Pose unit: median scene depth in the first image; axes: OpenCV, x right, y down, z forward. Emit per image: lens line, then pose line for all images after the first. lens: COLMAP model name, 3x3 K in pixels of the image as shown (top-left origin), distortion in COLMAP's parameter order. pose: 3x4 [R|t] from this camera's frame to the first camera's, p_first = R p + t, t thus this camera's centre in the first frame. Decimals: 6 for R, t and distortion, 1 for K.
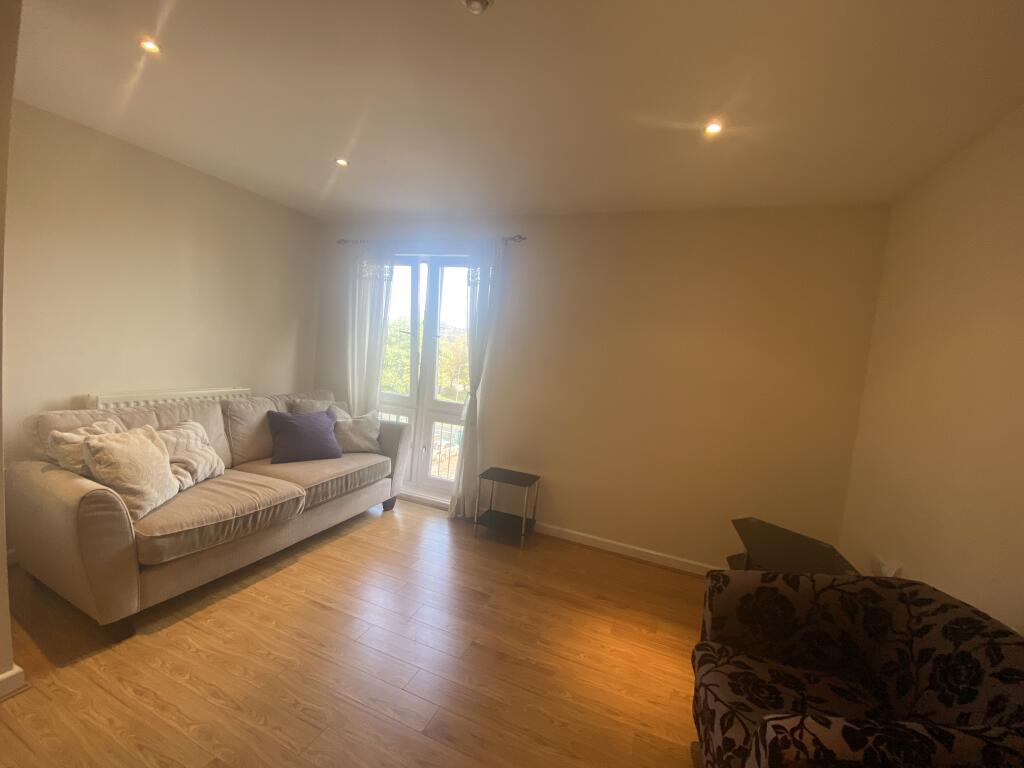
lens RADIAL K [[406.5, 0, 507.5], [0, 406.5, 379.8], [0, 0, 1]] dist [0.016218, -0.000328]
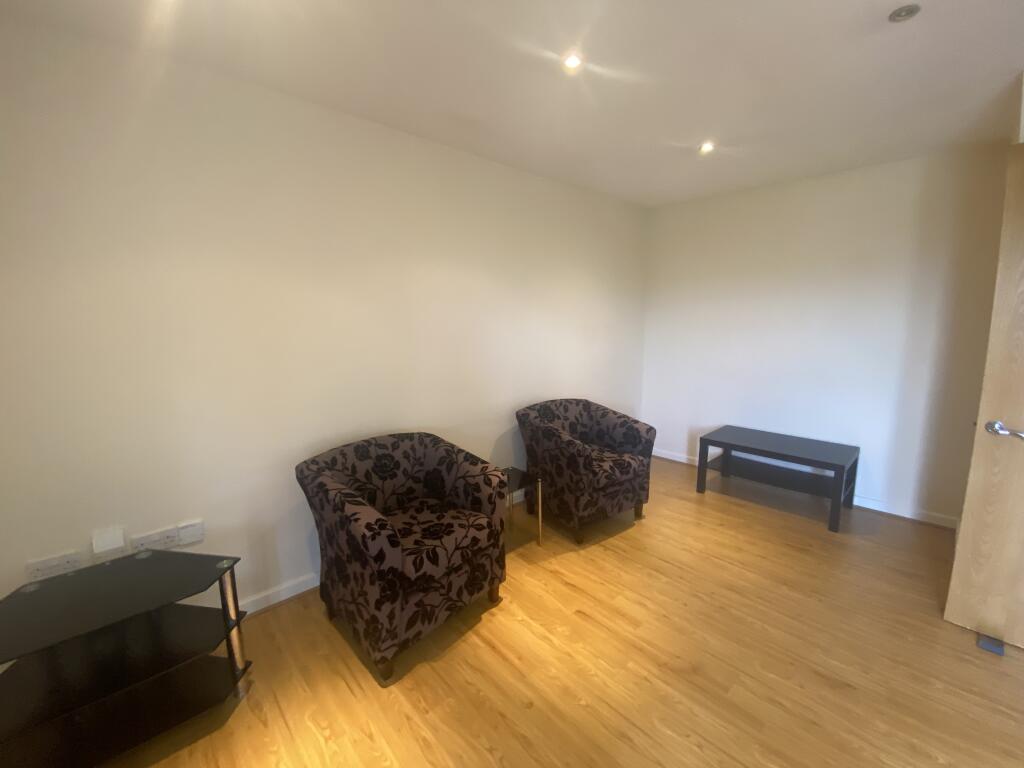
lens RADIAL K [[406.5, 0, 507.5], [0, 406.5, 379.8], [0, 0, 1]] dist [0.016218, -0.000328]
pose [[-0.888649, -0.144350, 0.435278, -0.177442], [-0.037296, 0.968773, 0.245129, -0.144686], [-0.457069, 0.201599, -0.866283, 1.792500]]
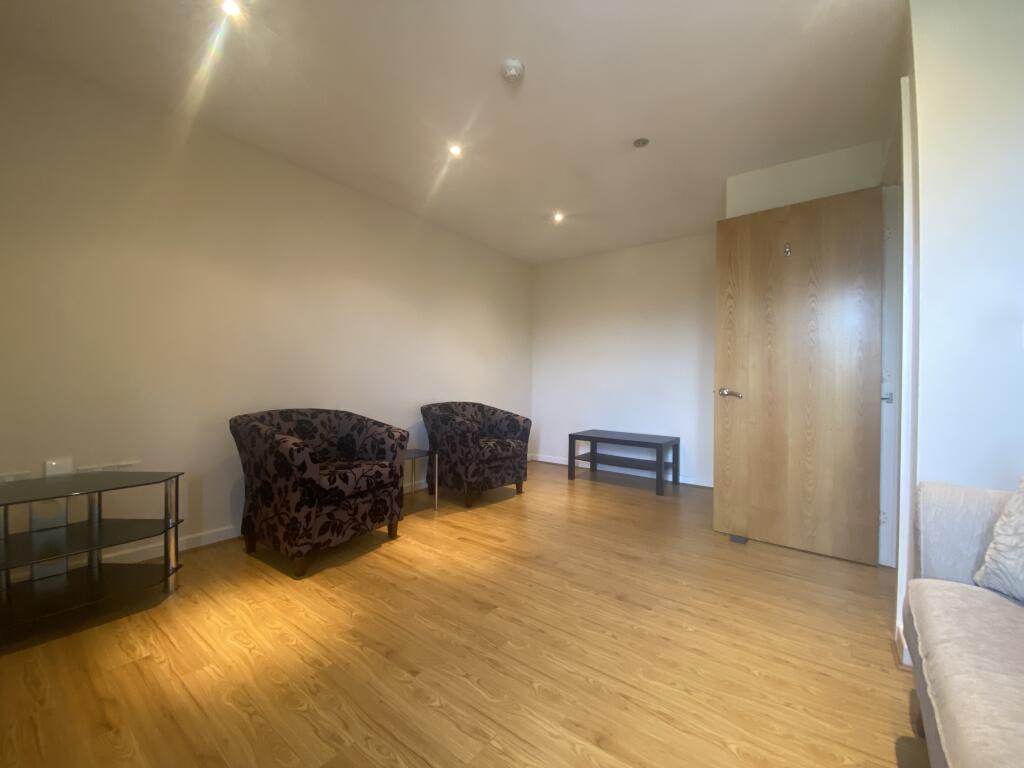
lens RADIAL K [[414.8, 0, 512.0], [0, 414.8, 384.0], [0, 0, 1]] dist [-0.000036, -0.000188]
pose [[-0.957303, -0.105303, 0.269224, -0.542857], [-0.083356, 0.992290, 0.091722, 0.097840], [-0.276806, 0.065364, -0.958700, 2.281314]]
